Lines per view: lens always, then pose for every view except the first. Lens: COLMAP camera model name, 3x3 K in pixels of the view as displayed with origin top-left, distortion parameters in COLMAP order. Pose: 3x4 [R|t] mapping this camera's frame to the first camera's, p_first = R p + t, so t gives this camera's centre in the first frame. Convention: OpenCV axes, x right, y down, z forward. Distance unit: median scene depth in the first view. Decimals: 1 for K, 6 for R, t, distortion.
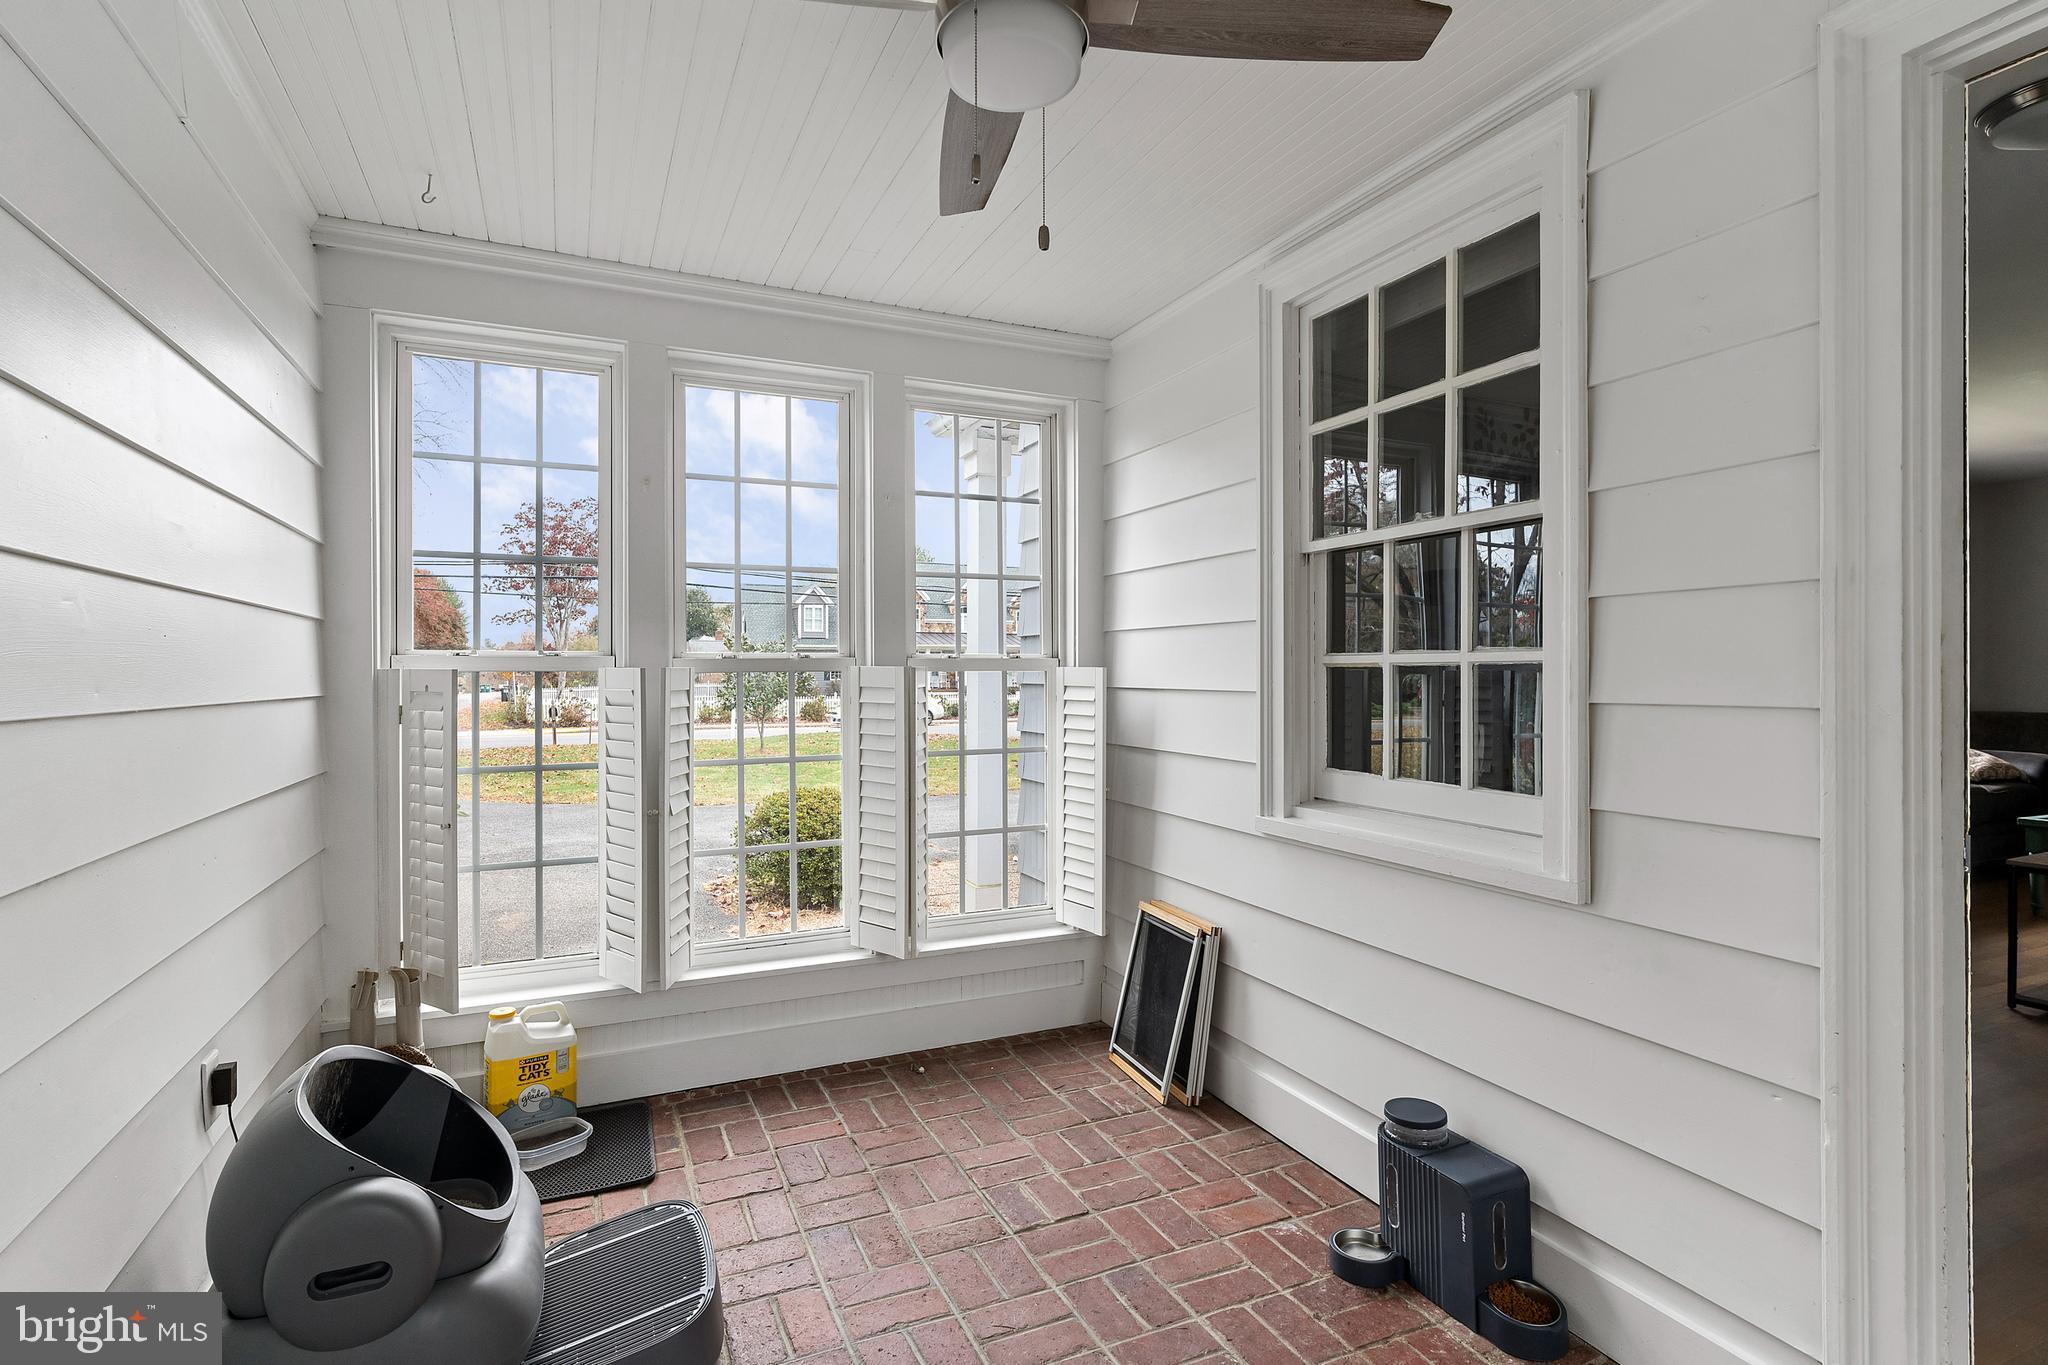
lens RADIAL K [[991.1, 0, 1076.3], [0, 991.1, 679.3], [0, 0, 1]] dist [0.007014, -0.000533]
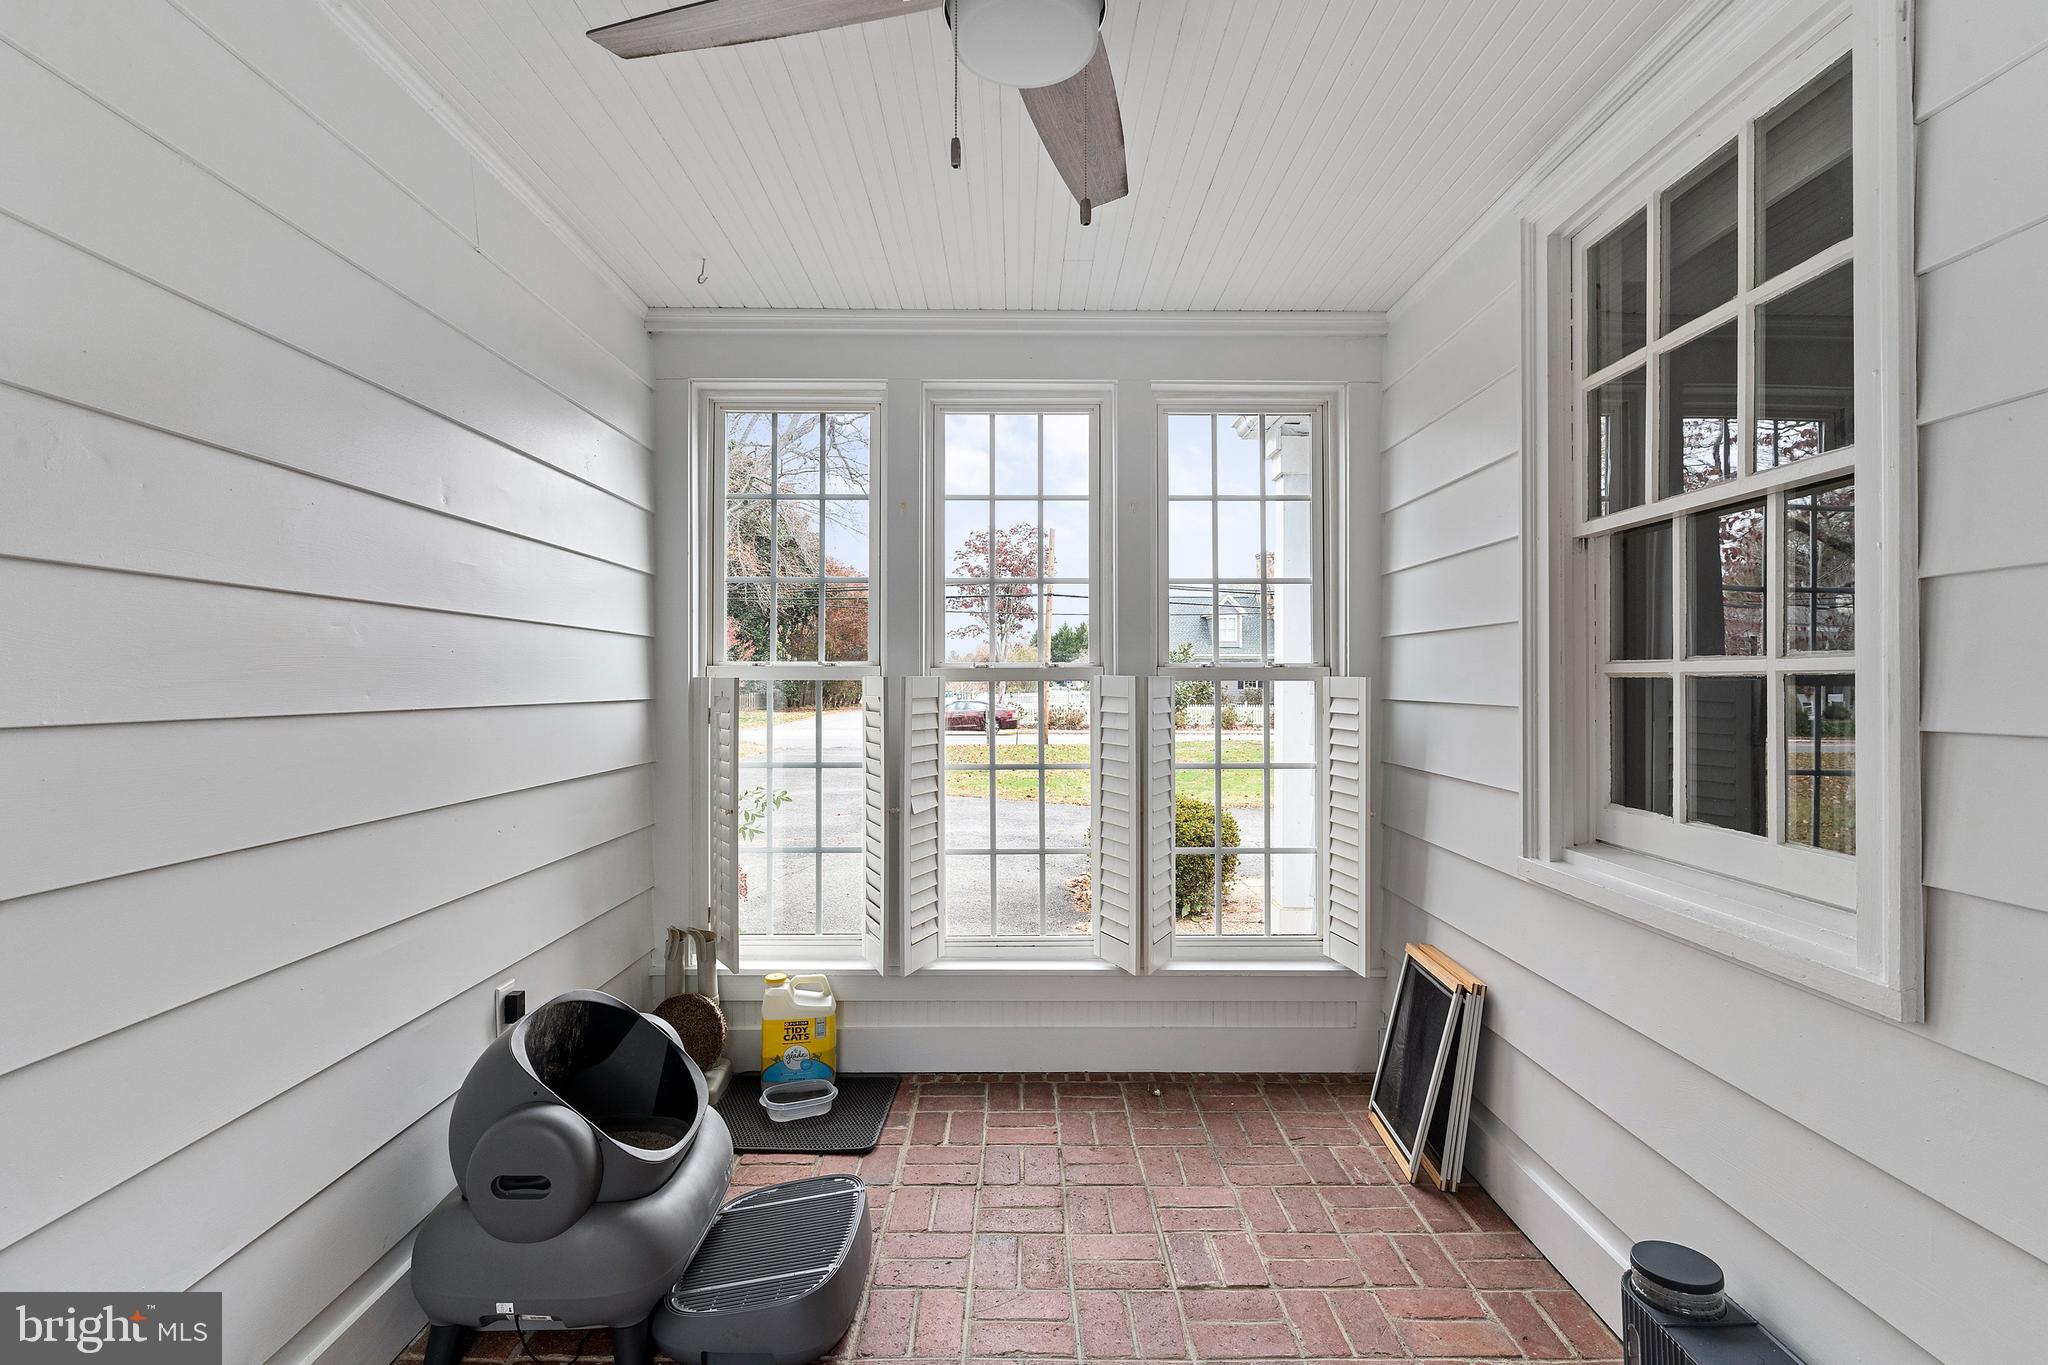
lens RADIAL K [[991.1, 0, 1025.0], [0, 991.1, 677.7], [0, 0, 1]] dist [0.007014, -0.000533]
pose [[0.910970, 0.002656, -0.412465, 0.158645], [-0.007035, 0.999934, -0.009100, -0.001856], [0.412413, 0.011192, 0.910928, 0.076334]]
